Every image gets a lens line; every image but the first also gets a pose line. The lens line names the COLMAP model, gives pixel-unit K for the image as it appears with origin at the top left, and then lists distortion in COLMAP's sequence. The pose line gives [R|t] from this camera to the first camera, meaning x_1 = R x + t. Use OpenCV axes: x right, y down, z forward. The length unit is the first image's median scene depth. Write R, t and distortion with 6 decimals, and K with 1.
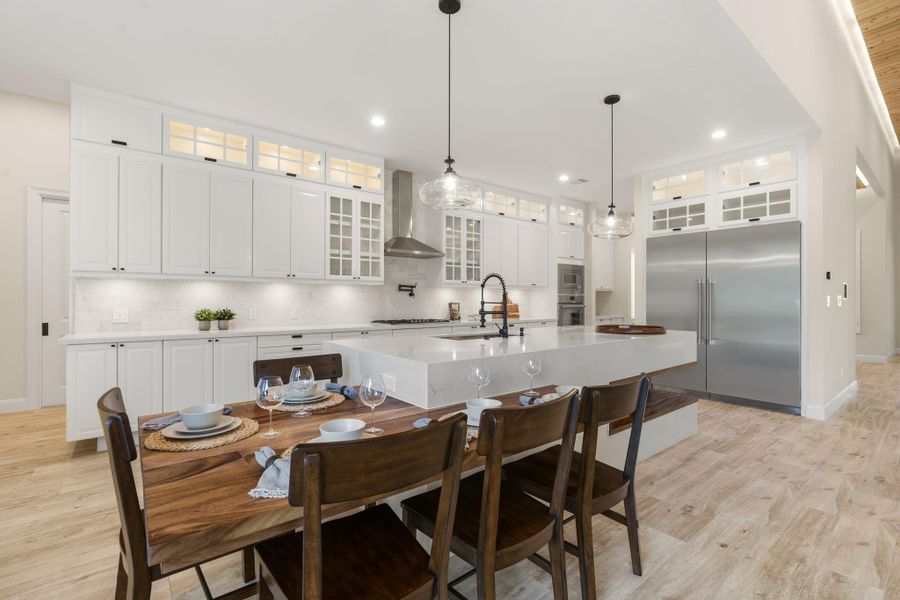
lens RADIAL K [[405.9, 0, 446.8], [0, 405.9, 299.3], [0, 0, 1]] dist [-0.002965, -0.000119]
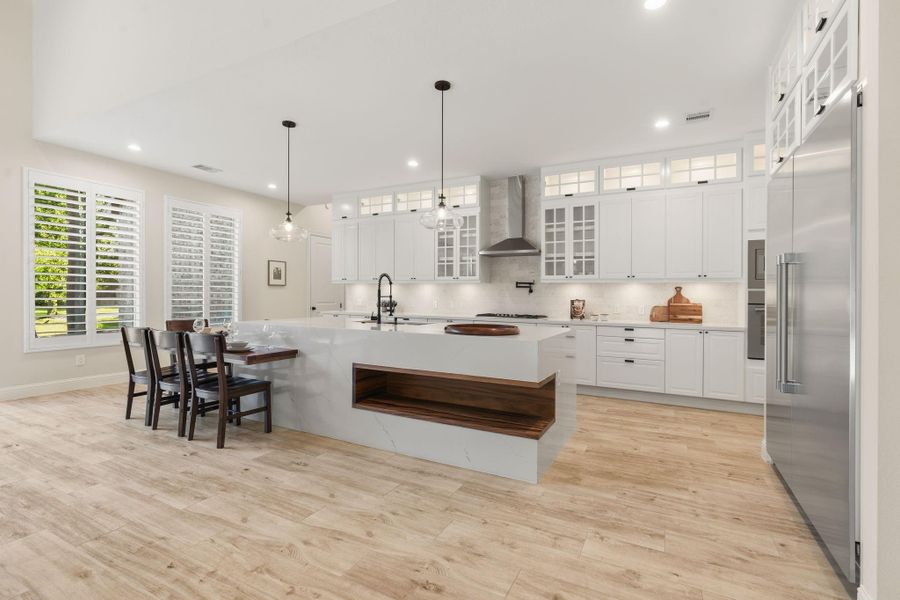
lens RADIAL K [[420.9, 0, 448.5], [0, 420.9, 295.0], [0, 0, 1]] dist [-0.006226, 0.001131]
pose [[0.402555, 0.002930, -0.915391, 0.983937], [-0.011479, 0.999932, -0.001848, 0.003474], [0.915324, 0.011252, 0.402562, 0.453502]]
